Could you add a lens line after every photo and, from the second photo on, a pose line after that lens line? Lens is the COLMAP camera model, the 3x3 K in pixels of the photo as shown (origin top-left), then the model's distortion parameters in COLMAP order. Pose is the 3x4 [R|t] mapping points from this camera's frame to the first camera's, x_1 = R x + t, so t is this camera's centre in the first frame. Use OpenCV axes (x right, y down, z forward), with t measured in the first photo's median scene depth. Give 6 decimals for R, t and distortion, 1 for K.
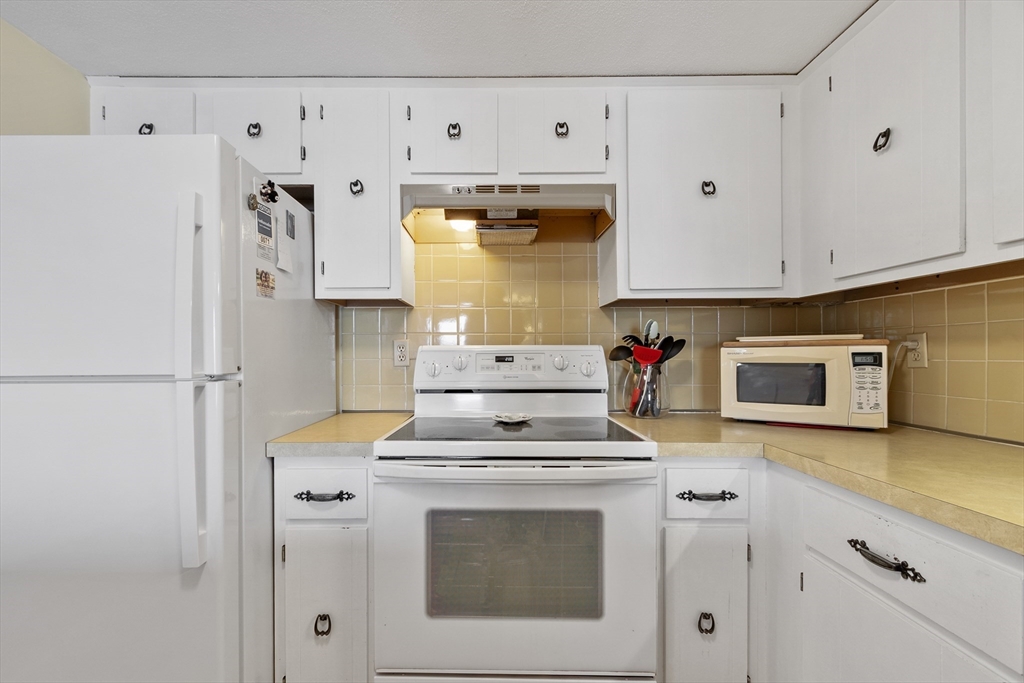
lens RADIAL K [[453.7, 0, 487.4], [0, 453.7, 353.2], [0, 0, 1]] dist [0.001206, -0.000185]
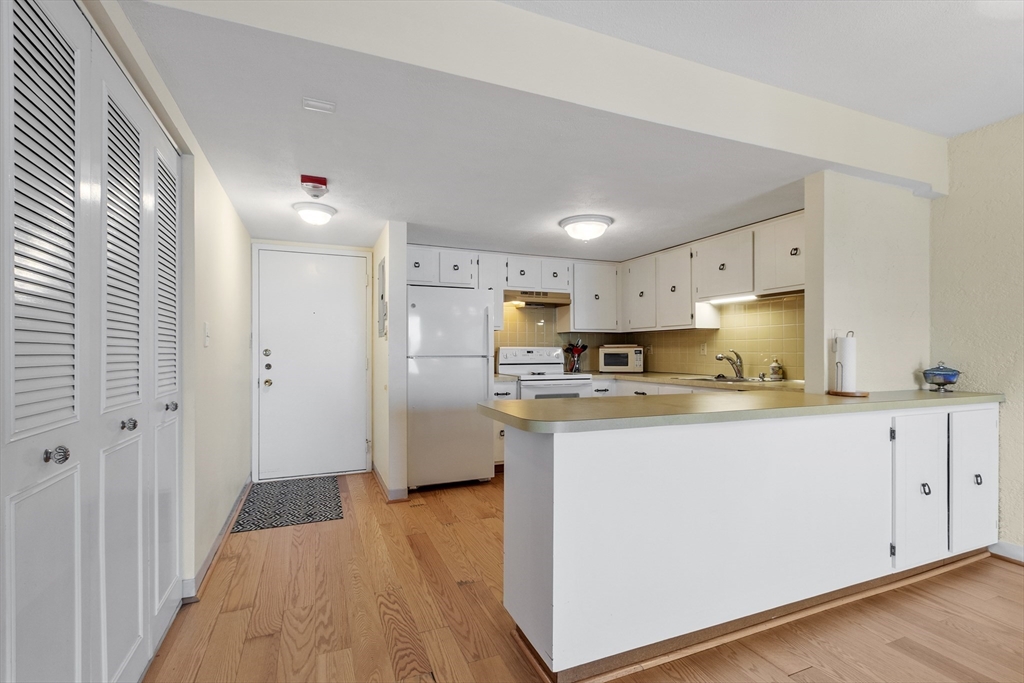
lens RADIAL K [[447.0, 0, 495.3], [0, 447.0, 350.7], [0, 0, 1]] dist [0.000361, 0.000077]
pose [[0.928692, 0.002615, 0.370841, -1.270495], [-0.002367, 0.999997, -0.001125, 0.008336], [-0.370843, 0.000167, 0.928696, -1.553939]]
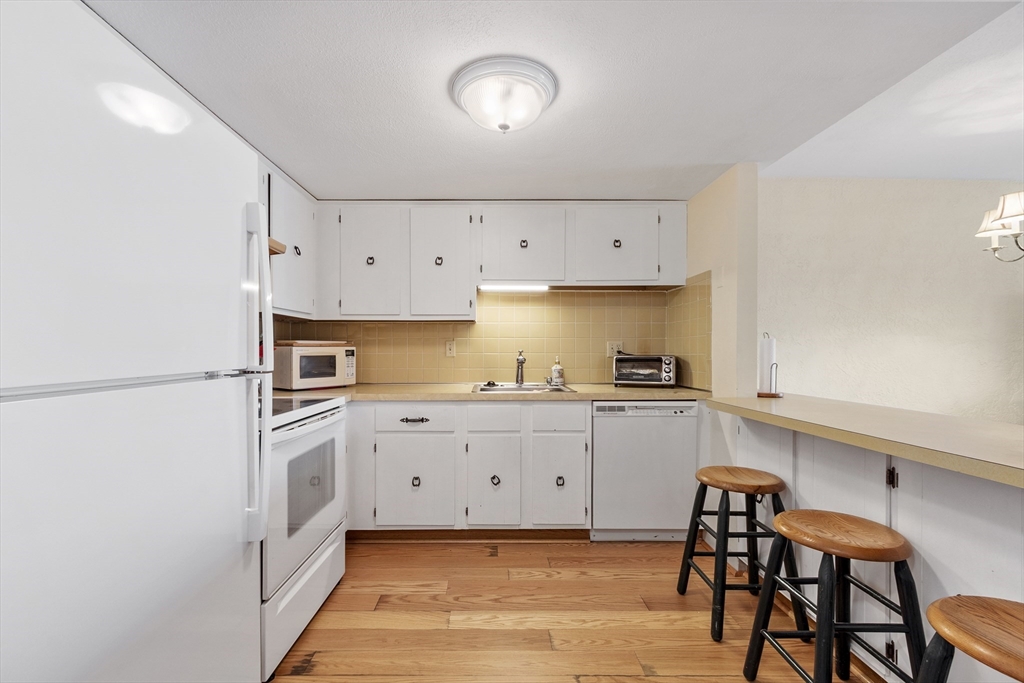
lens RADIAL K [[447.0, 0, 495.3], [0, 447.0, 350.7], [0, 0, 1]] dist [0.000361, 0.000077]
pose [[-0.004882, 0.001186, 0.999987, -1.131147], [-0.001687, 0.999998, -0.001195, 0.002898], [-0.999987, -0.001693, -0.004880, 0.276049]]
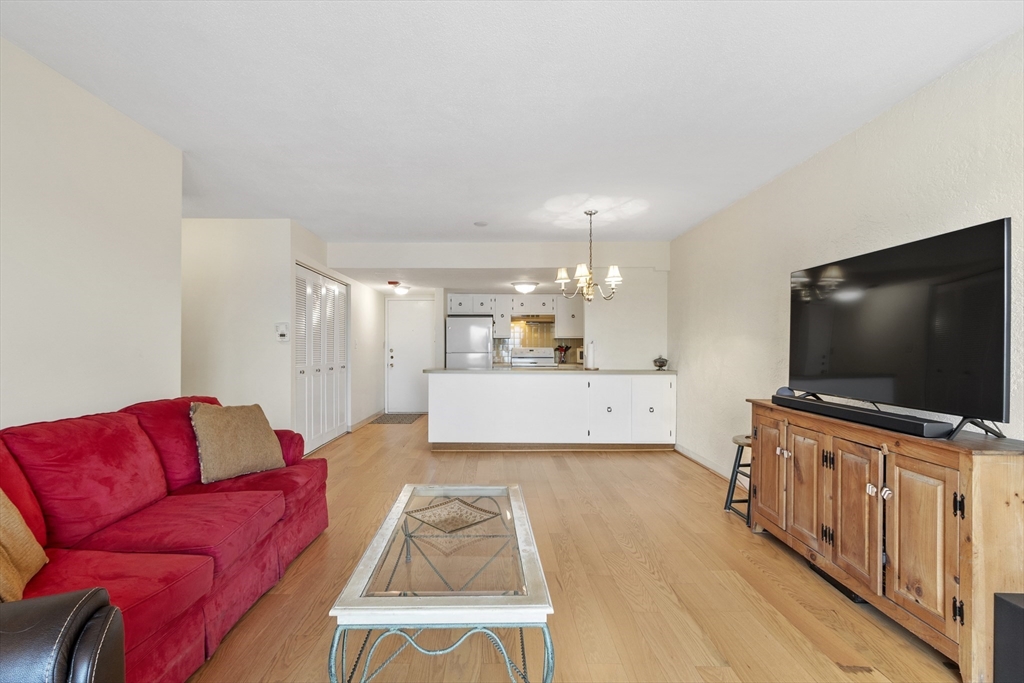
lens RADIAL K [[453.4, 0, 496.1], [0, 453.4, 353.9], [0, 0, 1]] dist [0.000067, 0.000013]
pose [[0.999929, 0.003873, 0.011264, -0.406714], [-0.003970, 0.999955, 0.008600, 0.009277], [-0.011230, -0.008645, 0.999900, -3.907885]]
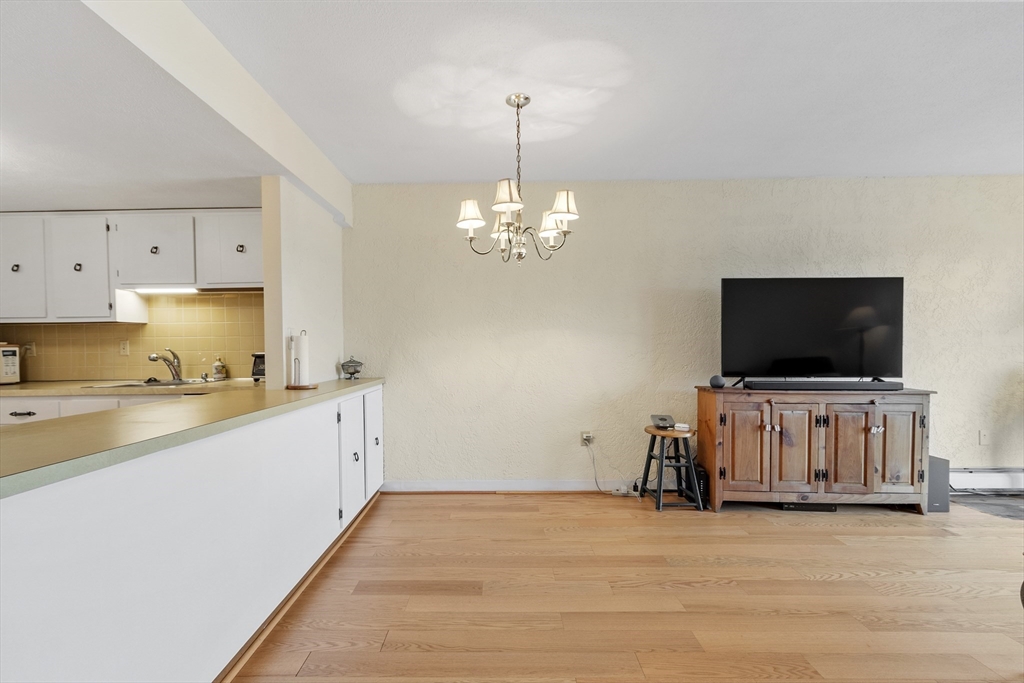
lens RADIAL K [[453.7, 0, 487.4], [0, 453.7, 353.2], [0, 0, 1]] dist [0.001206, -0.000185]
pose [[0.020463, -0.012839, 0.999708, -1.276286], [0.011120, 0.999859, 0.012614, 0.009756], [-0.999729, 0.010859, 0.020603, -1.326635]]
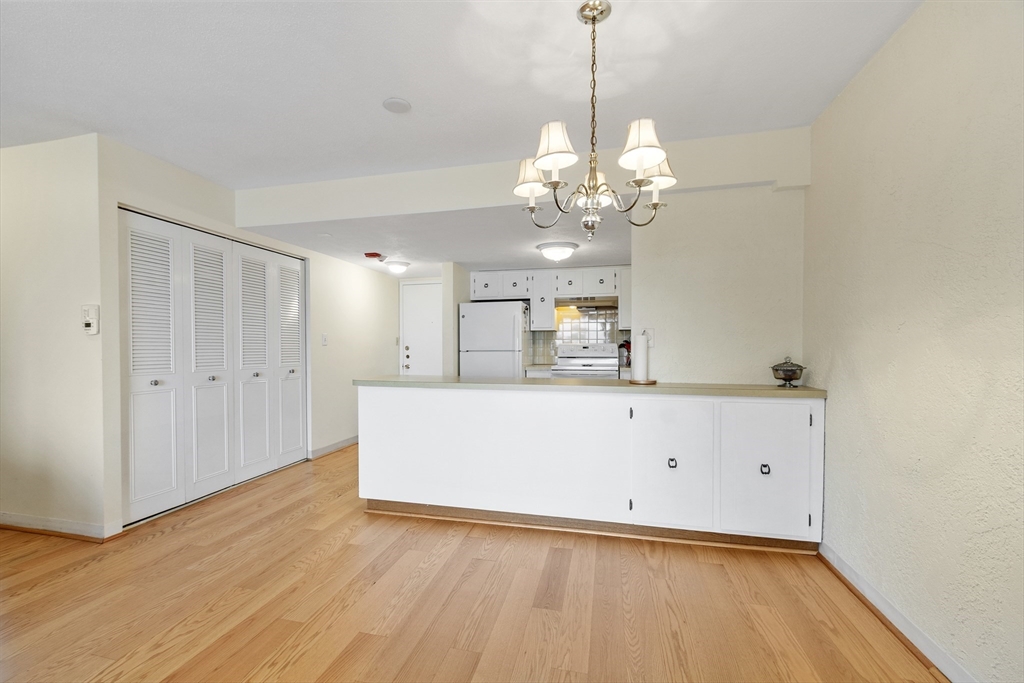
lens RADIAL K [[438.8, 0, 495.1], [0, 438.8, 357.6], [0, 0, 1]] dist [0.000023, -0.000051]
pose [[0.971557, 0.006577, -0.236714, 0.168974], [-0.000688, 0.999689, 0.024948, 0.005695], [0.236804, -0.024076, 0.971259, -2.431015]]
